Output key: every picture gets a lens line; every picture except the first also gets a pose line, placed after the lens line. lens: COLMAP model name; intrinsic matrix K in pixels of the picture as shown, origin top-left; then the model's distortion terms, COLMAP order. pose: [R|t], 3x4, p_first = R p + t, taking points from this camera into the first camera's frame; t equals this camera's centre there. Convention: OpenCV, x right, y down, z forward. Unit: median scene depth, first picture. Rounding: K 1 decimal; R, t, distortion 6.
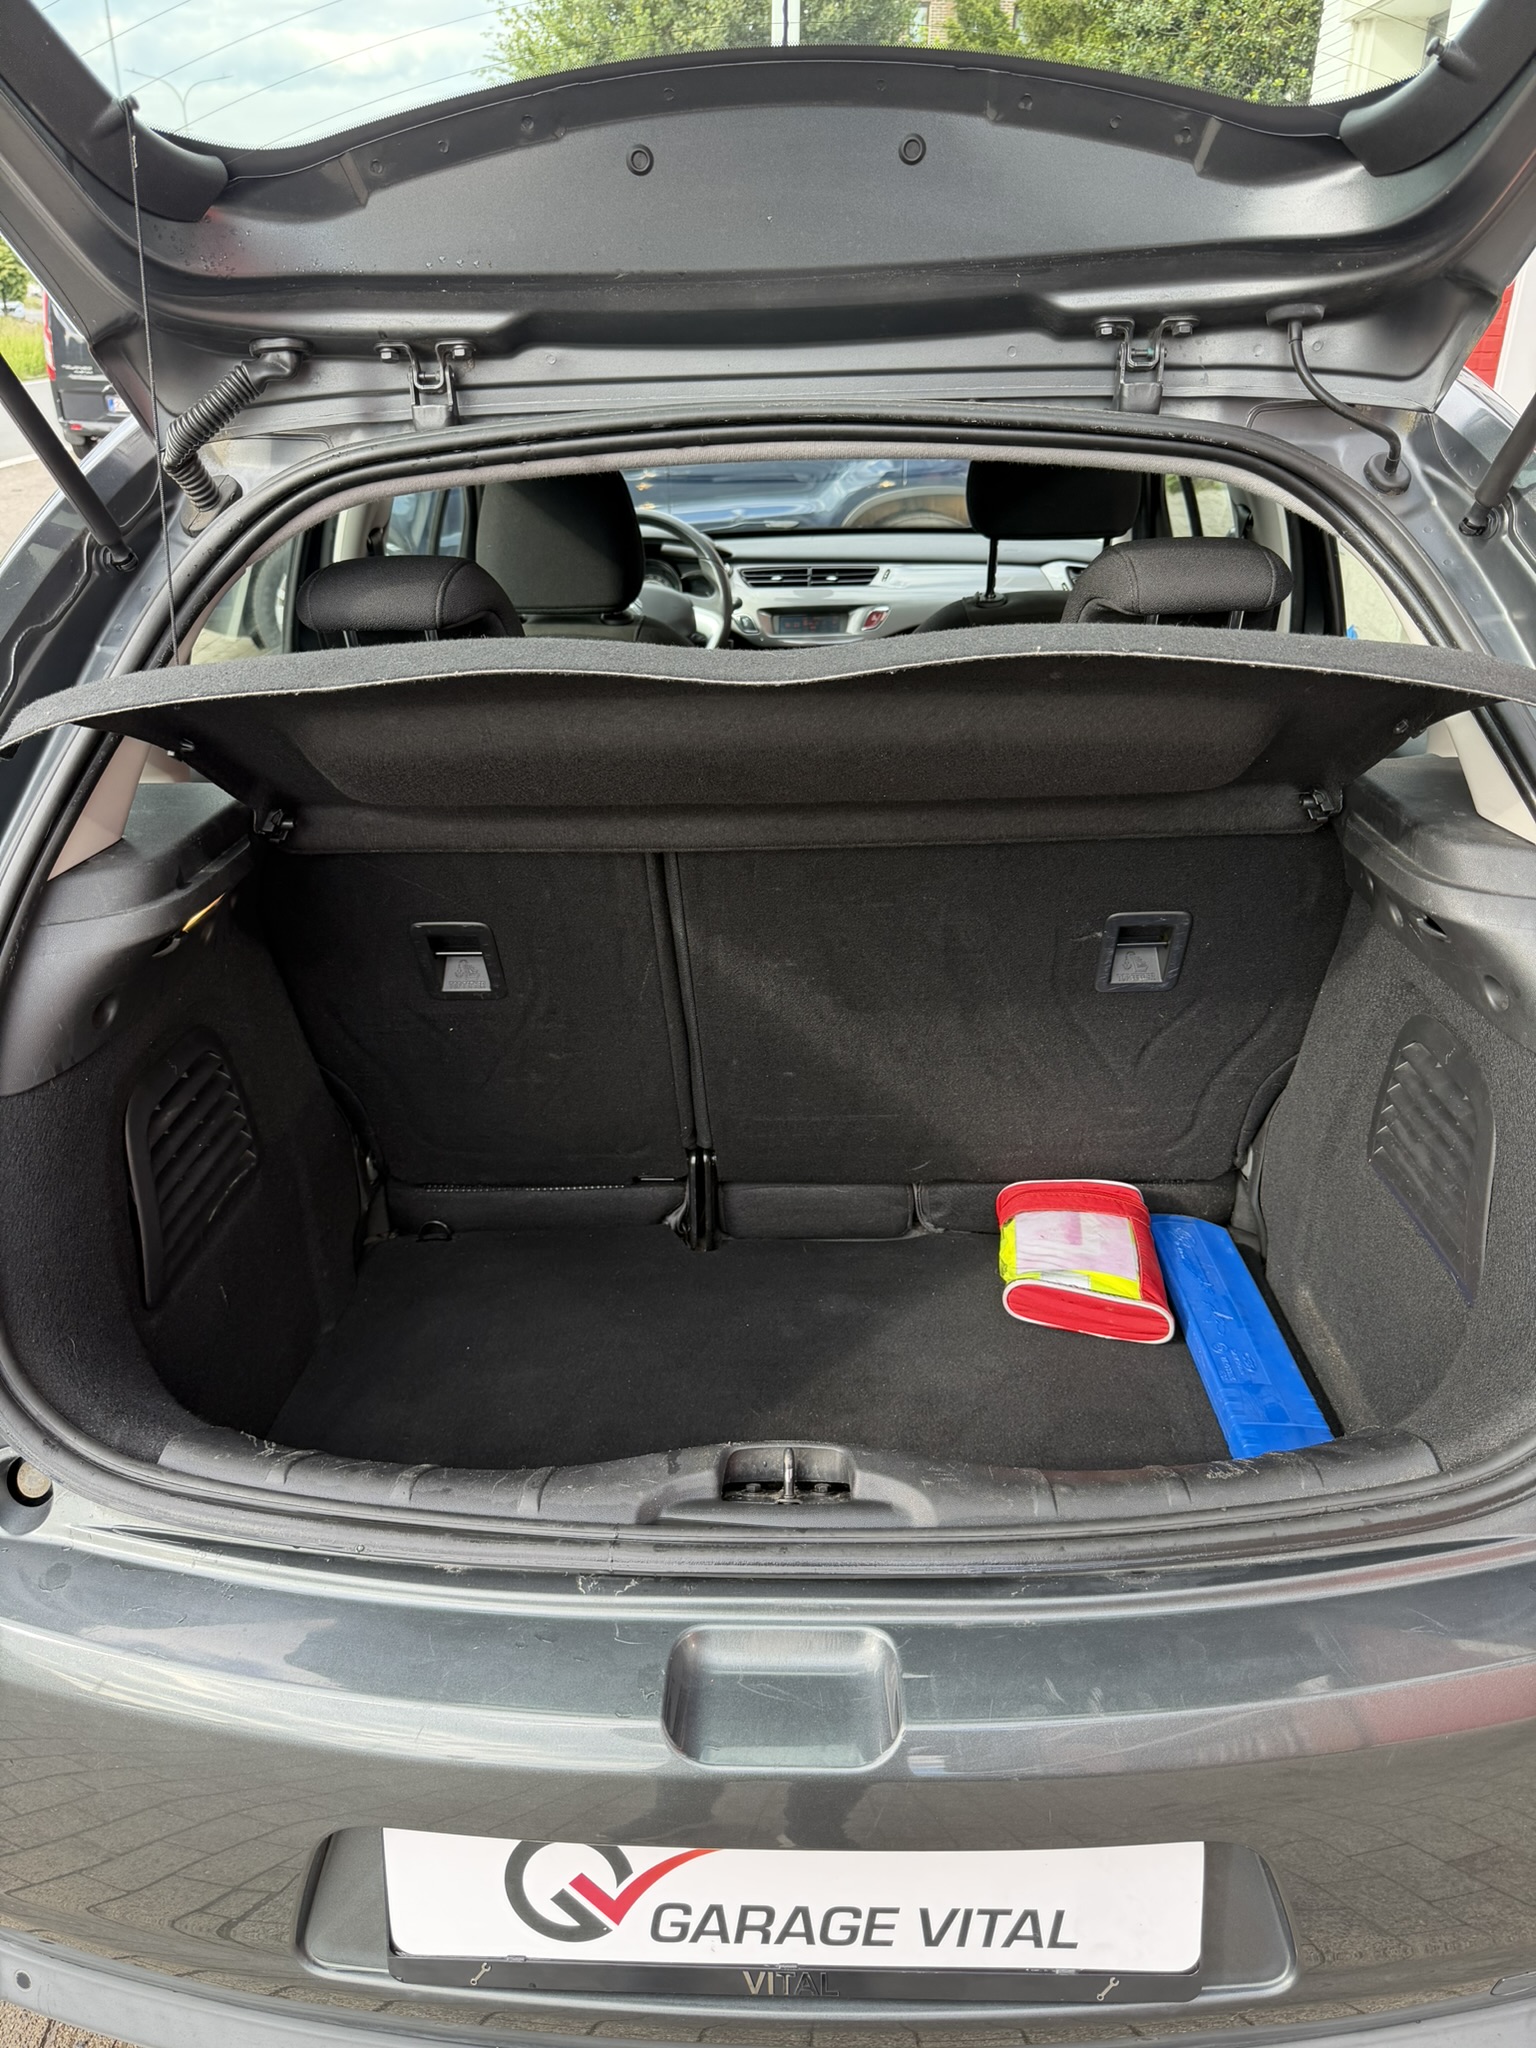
lens RADIAL K [[1451.4, 0, 773.0], [0, 1451.4, 1046.5], [0, 0, 1]] dist [0.043885, -0.054433]
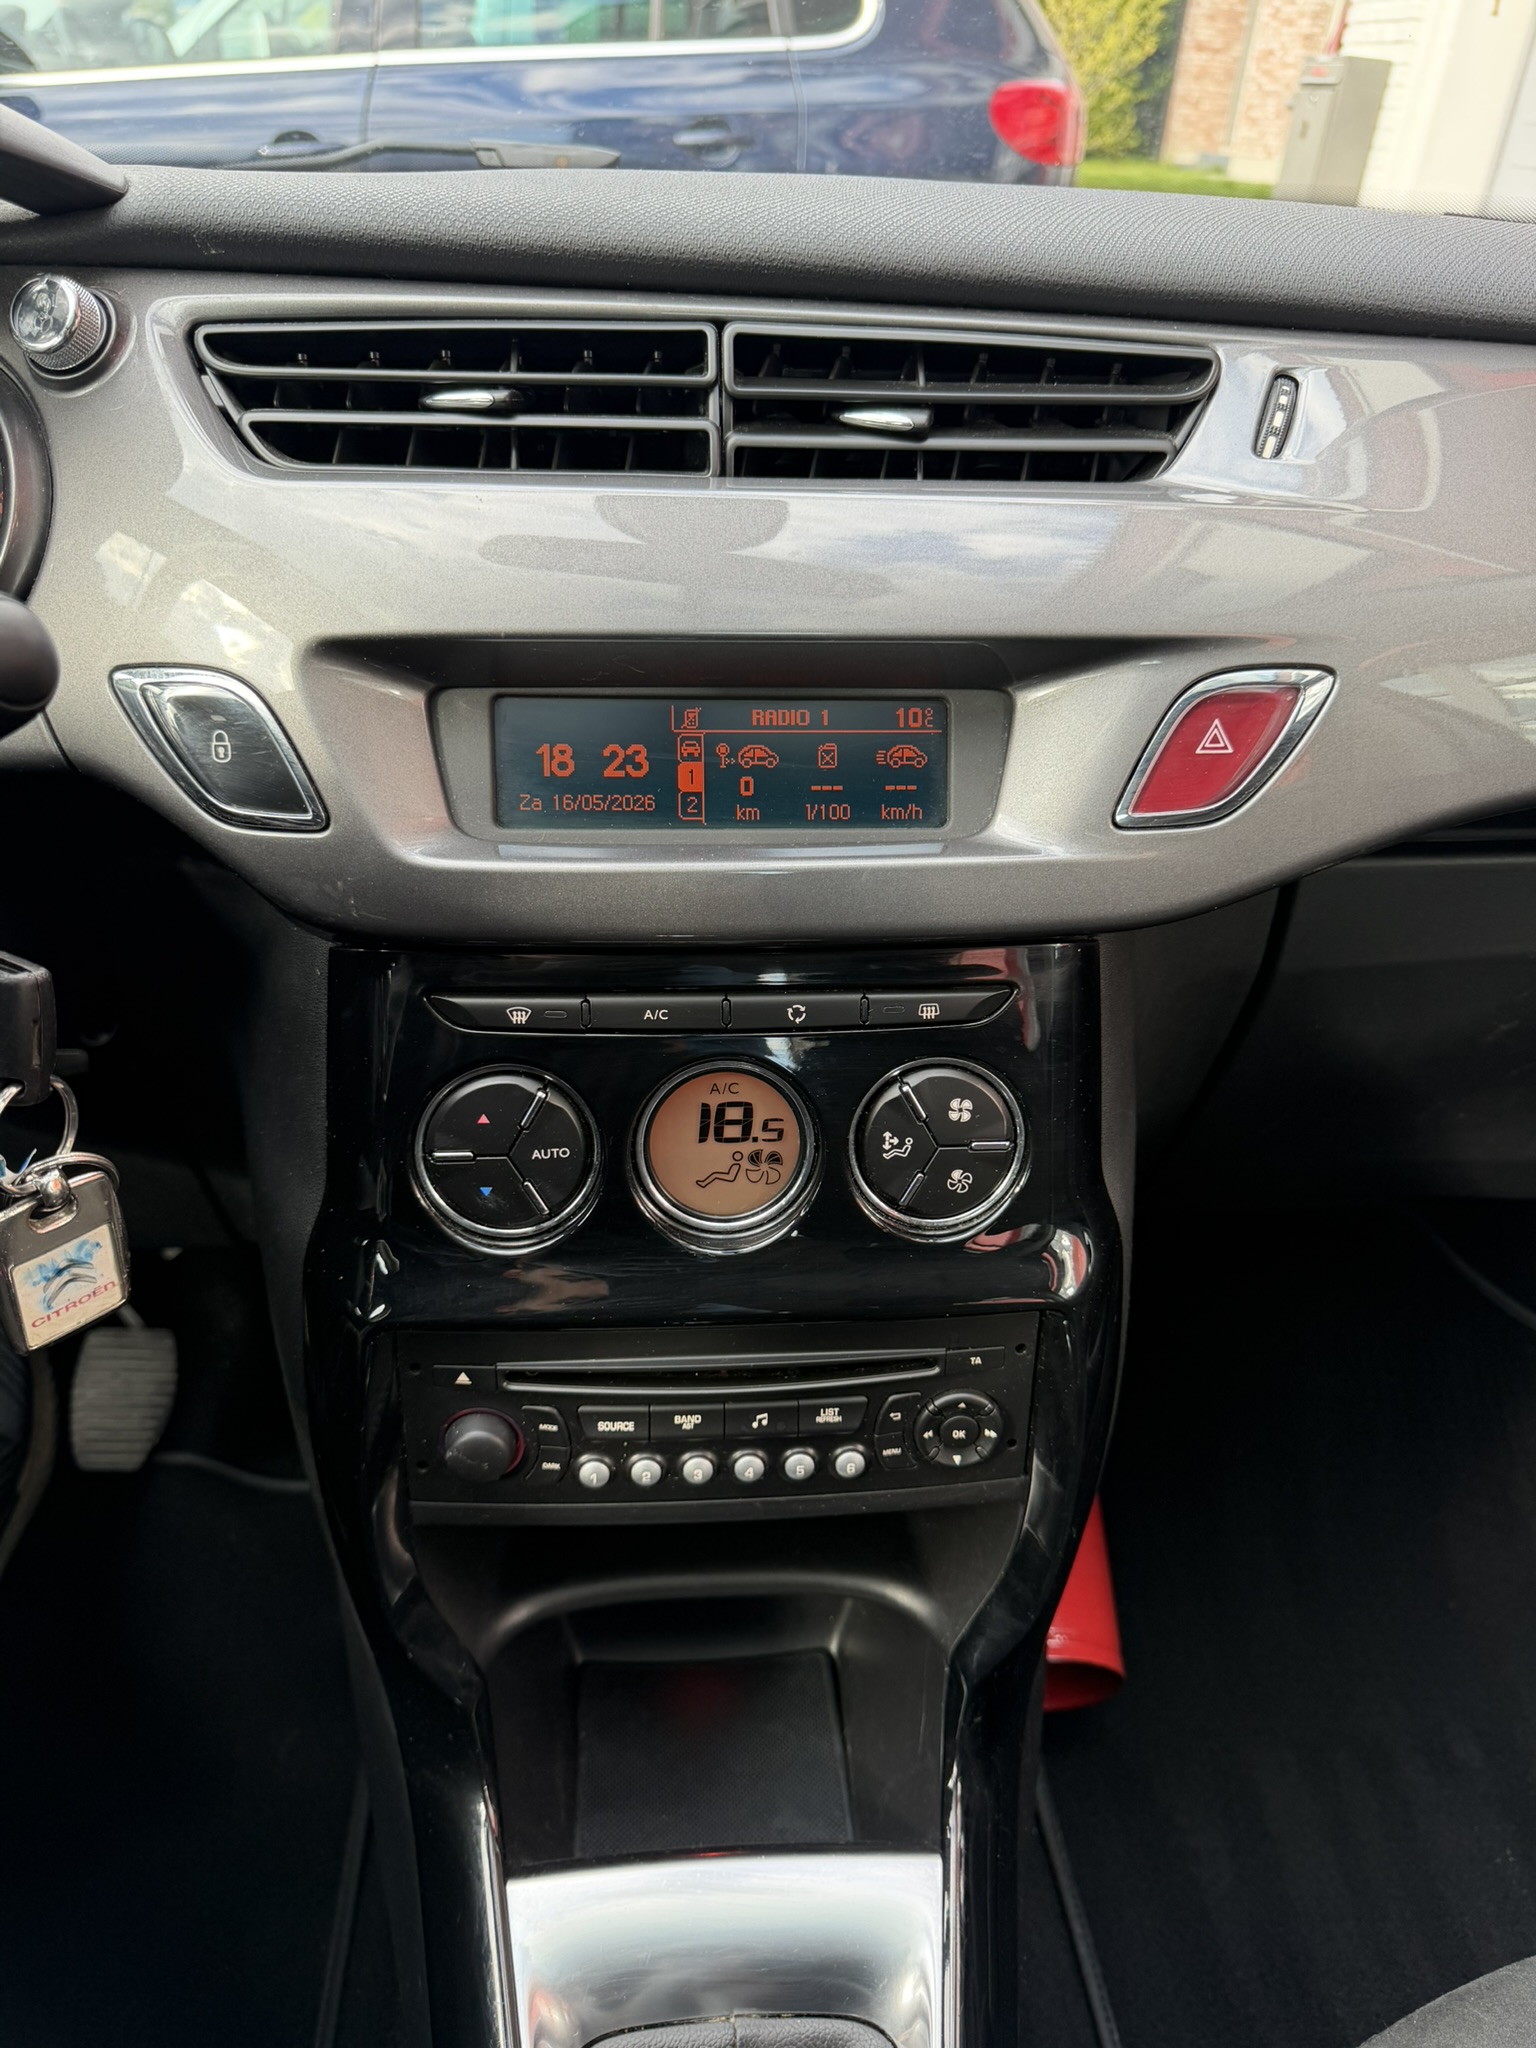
lens RADIAL K [[1451.4, 0, 768.4], [0, 1451.4, 1019.8], [0, 0, 1]] dist [0.043885, -0.054433]
pose [[0.992341, -0.006674, 0.123347, 0.012940], [-0.005489, 0.995171, 0.098008, -0.280079], [-0.123406, -0.097934, 0.987512, 0.865819]]
